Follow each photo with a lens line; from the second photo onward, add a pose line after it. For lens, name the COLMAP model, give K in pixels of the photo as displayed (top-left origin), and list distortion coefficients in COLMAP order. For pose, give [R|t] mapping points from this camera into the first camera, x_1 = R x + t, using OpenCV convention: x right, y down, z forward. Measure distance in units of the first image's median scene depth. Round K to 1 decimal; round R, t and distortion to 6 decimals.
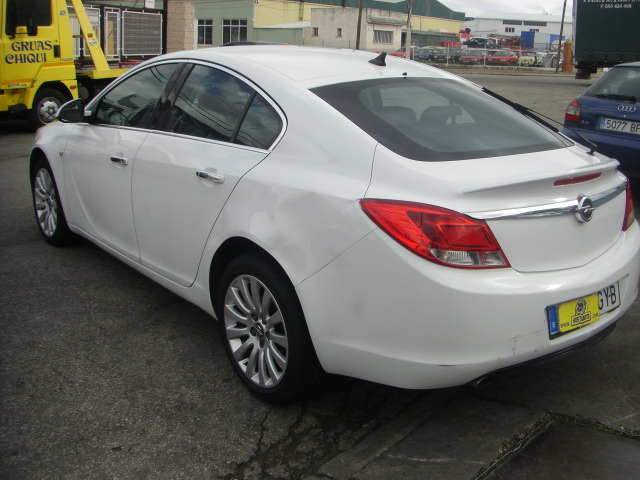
lens RADIAL K [[738.7, 0, 366.1], [0, 738.7, 197.8], [0, 0, 1]] dist [-0.185010, 0.106350]
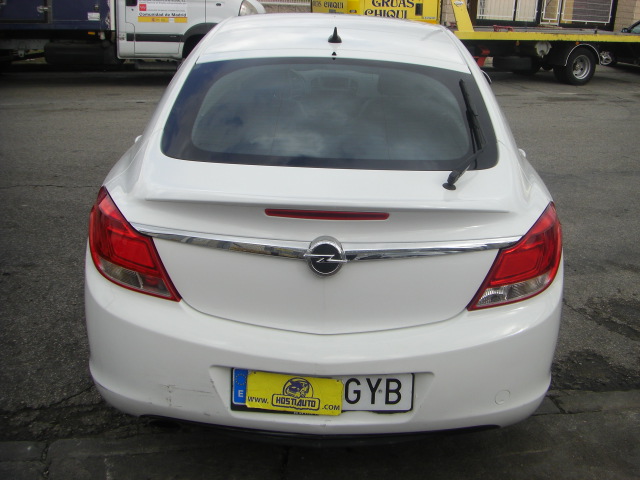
lens RADIAL K [[738.7, 0, 366.1], [0, 738.7, 197.8], [0, 0, 1]] dist [-0.185010, 0.106350]
pose [[0.764213, 0.192054, -0.615705, 0.756484], [-0.163134, 0.981153, 0.103565, -0.122573], [0.623991, 0.021297, 0.781141, 0.461257]]
